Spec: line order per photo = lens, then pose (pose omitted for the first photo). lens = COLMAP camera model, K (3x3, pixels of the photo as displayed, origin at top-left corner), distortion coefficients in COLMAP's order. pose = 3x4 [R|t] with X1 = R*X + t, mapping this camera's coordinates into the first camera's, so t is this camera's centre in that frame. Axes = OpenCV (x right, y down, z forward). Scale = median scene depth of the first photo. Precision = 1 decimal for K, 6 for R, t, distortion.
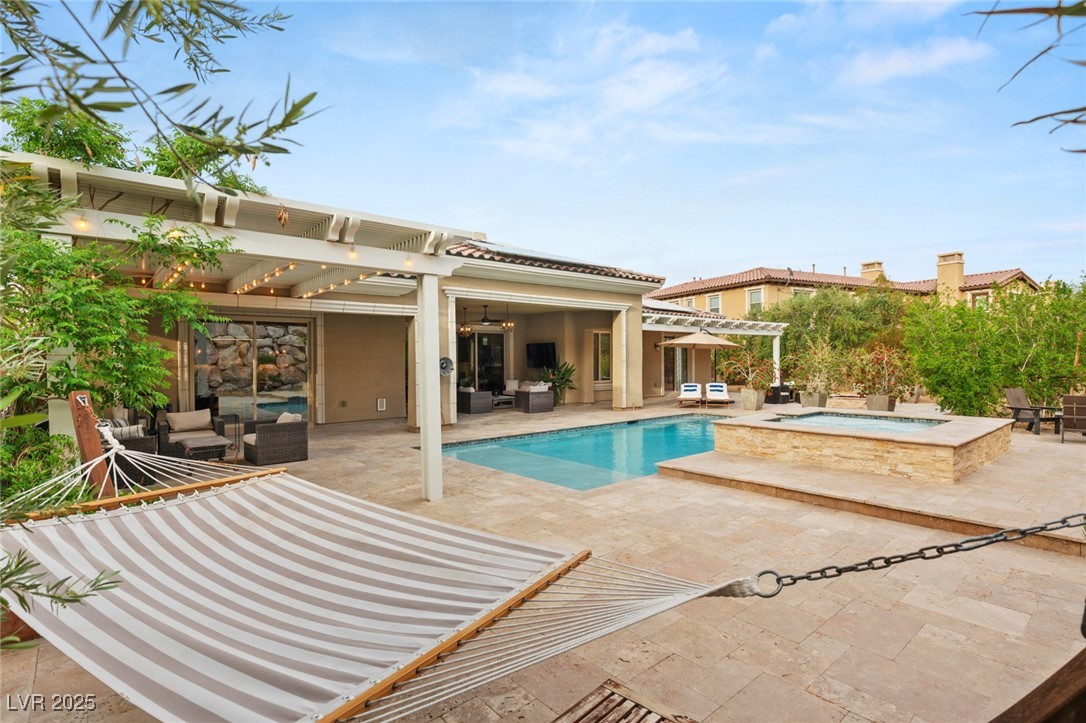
lens RADIAL K [[540.5, 0, 533.8], [0, 540.5, 361.3], [0, 0, 1]] dist [-0.000388, -0.000018]
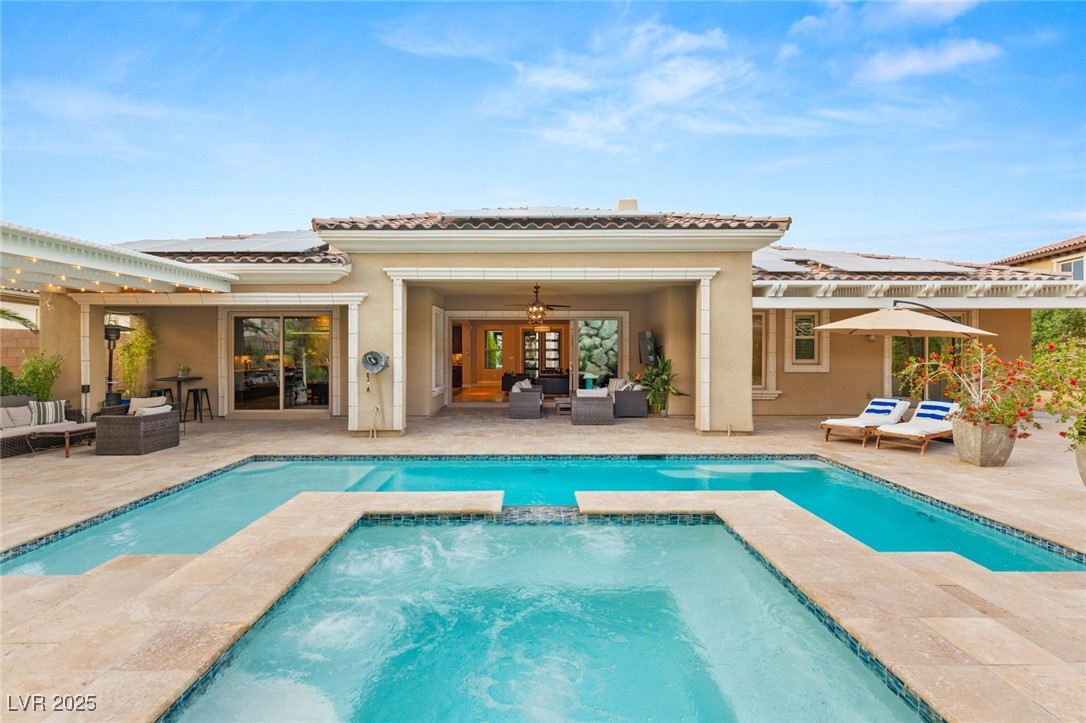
lens RADIAL K [[509.3, 0, 542.1], [0, 509.3, 353.7], [0, 0, 1]] dist [-0.013736, -0.000116]
pose [[0.760590, 0.013631, -0.649089, 0.394275], [-0.007057, 0.999894, 0.012729, -0.011786], [0.649194, -0.005101, 0.760606, 0.401685]]
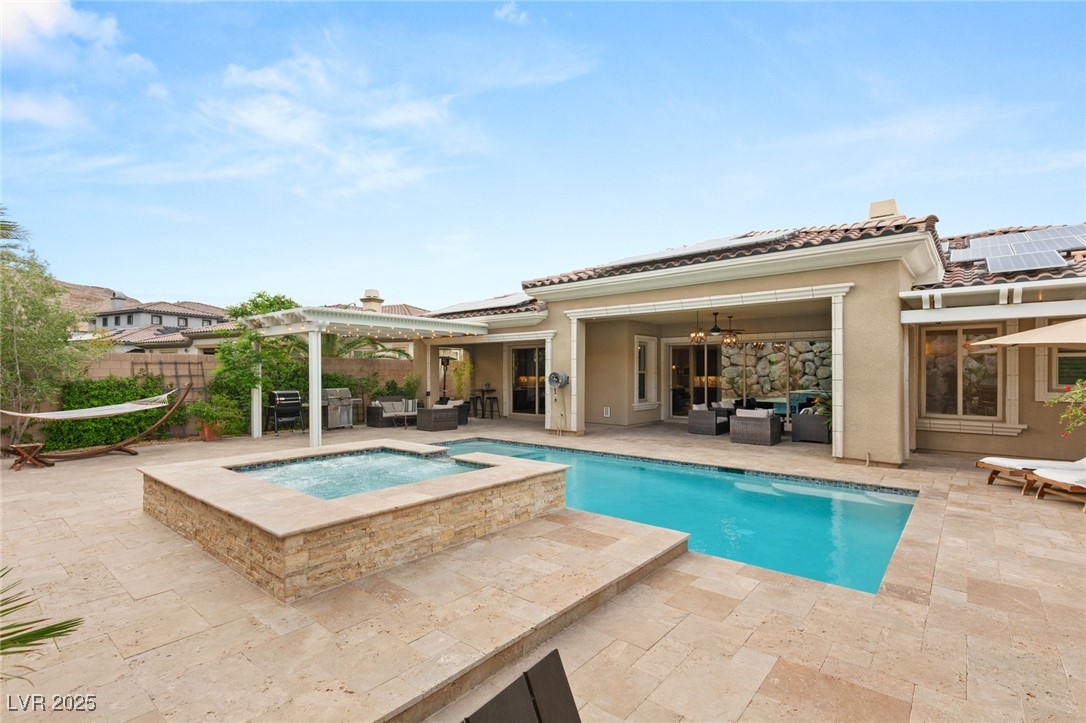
lens RADIAL K [[494.3, 0, 538.0], [0, 494.3, 379.5], [0, 0, 1]] dist [0.000864, 0.000568]
pose [[0.161411, 0.022072, -0.986640, 0.630685], [-0.004490, 0.999756, 0.021631, -0.011372], [0.986877, 0.000938, 0.161470, 0.560001]]
